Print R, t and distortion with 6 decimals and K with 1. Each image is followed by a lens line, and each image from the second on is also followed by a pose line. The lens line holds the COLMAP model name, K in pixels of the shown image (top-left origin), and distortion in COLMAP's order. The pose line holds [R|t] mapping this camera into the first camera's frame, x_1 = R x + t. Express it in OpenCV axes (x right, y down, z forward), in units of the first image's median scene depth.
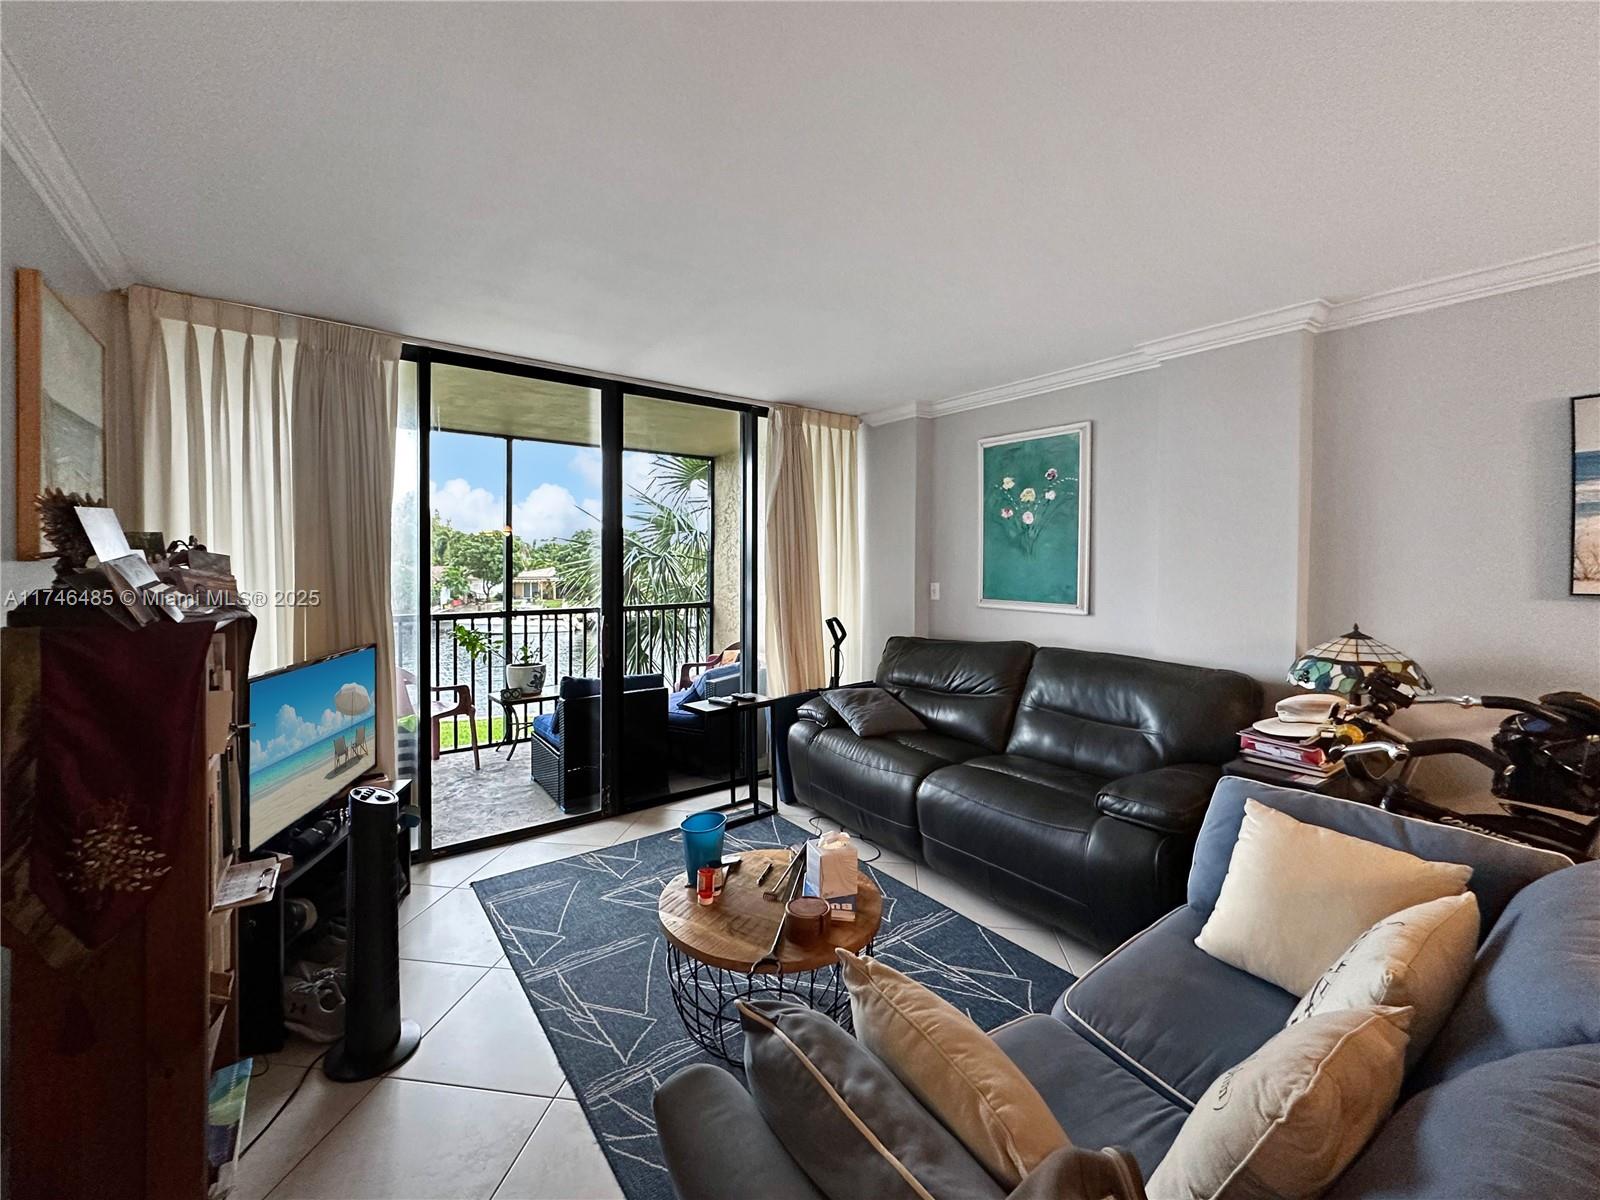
lens RADIAL K [[641.7, 0, 794.6], [0, 641.7, 569.6], [0, 0, 1]] dist [-0.000853, 0.000249]
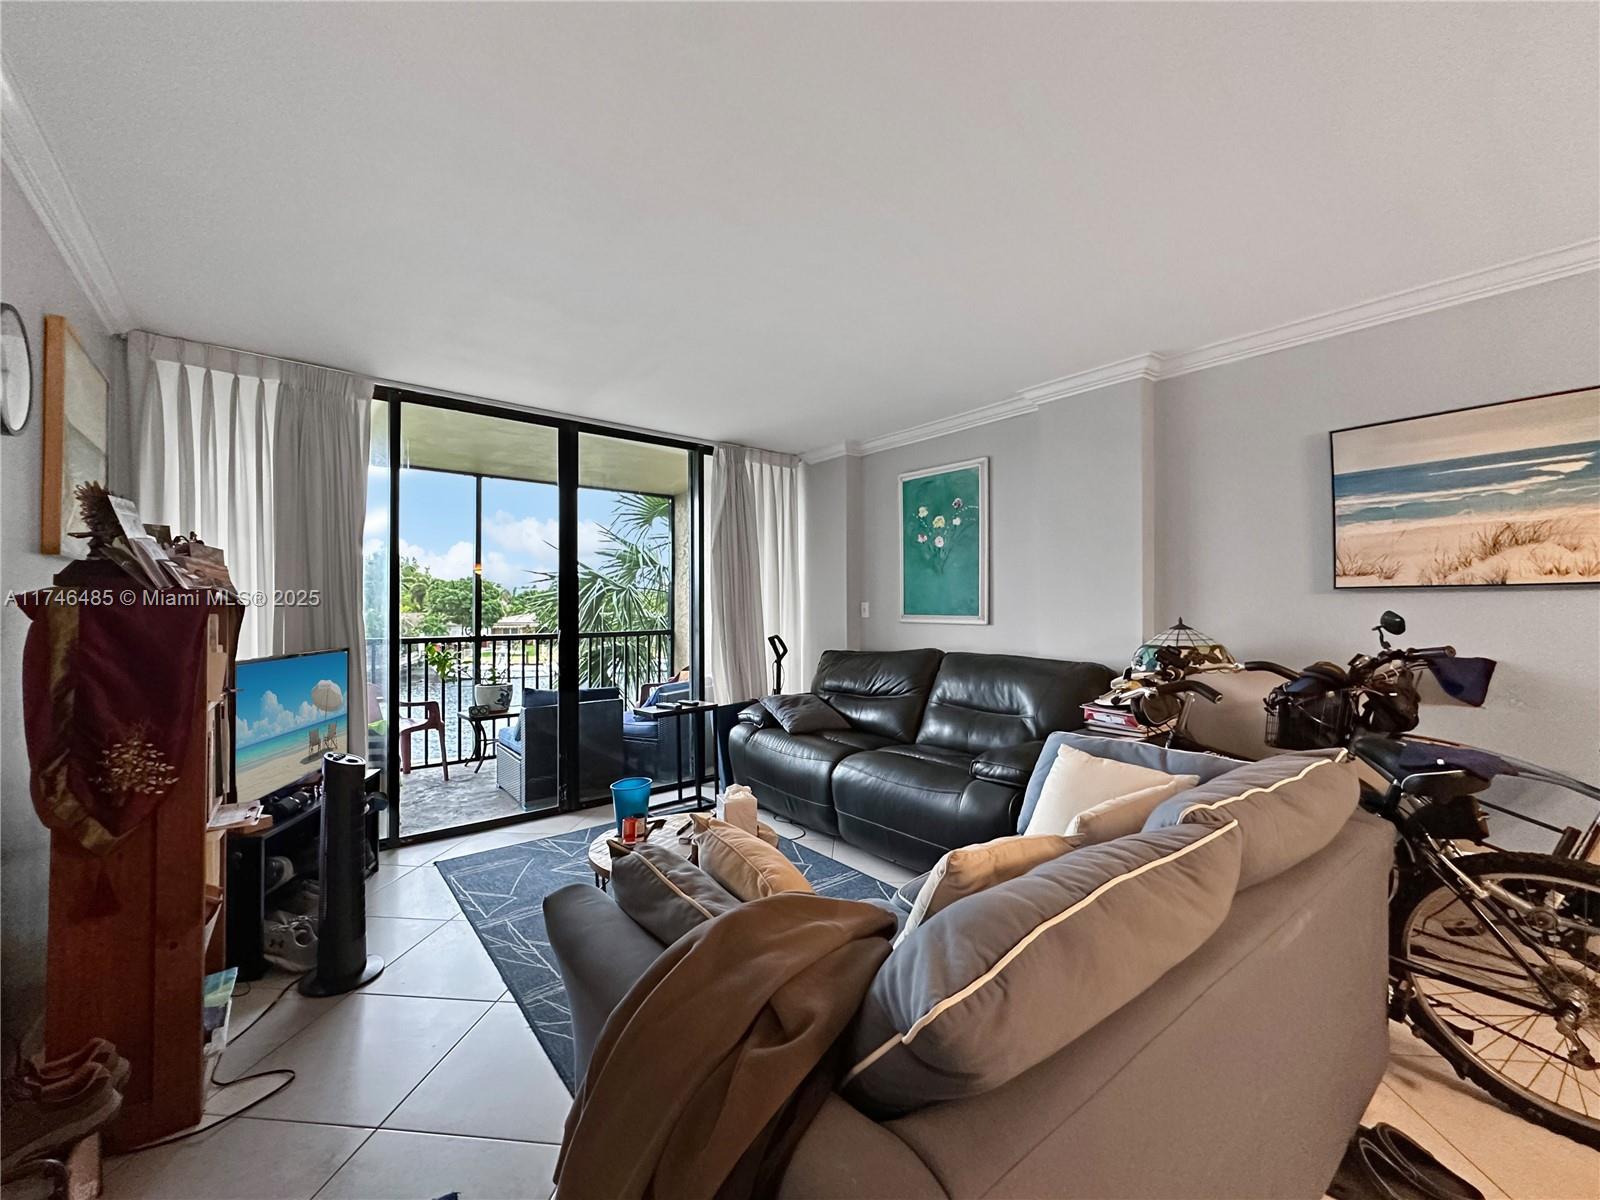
lens RADIAL K [[624.2, 0, 800.0], [0, 624.2, 600.0], [0, 0, 1]] dist [0.000059, 0.000117]
pose [[0.999026, -0.008321, 0.043325, 0.085811], [0.009322, 0.999693, -0.022936, 0.058320], [-0.043121, 0.023317, 0.998798, -0.121716]]
